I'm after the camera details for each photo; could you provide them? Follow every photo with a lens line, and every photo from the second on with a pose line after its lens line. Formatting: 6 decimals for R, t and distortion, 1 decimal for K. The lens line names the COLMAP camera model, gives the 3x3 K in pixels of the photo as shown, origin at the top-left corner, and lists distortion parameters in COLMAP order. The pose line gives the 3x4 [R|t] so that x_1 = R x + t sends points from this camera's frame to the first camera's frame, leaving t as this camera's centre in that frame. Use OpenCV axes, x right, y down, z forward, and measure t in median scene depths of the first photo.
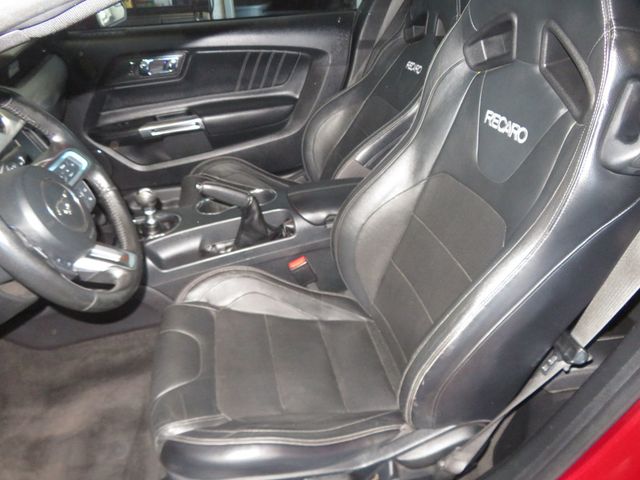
lens RADIAL K [[459.7, 0, 324.2], [0, 459.7, 240.4], [0, 0, 1]] dist [0.005255, -0.001882]
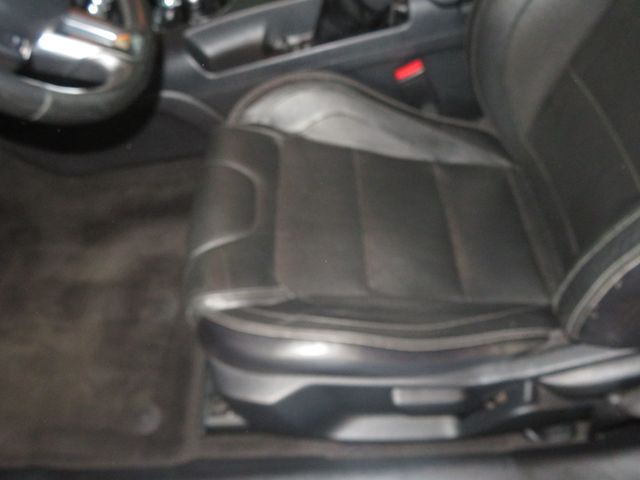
lens RADIAL K [[525.0, 0, 328.1], [0, 525.0, 238.8], [0, 0, 1]] dist [0.002629, 0.009567]
pose [[0.977531, 0.090966, -0.190155, -0.008769], [-0.025643, 0.946711, 0.321062, 0.043745], [0.209228, -0.308972, 0.927772, 0.249789]]
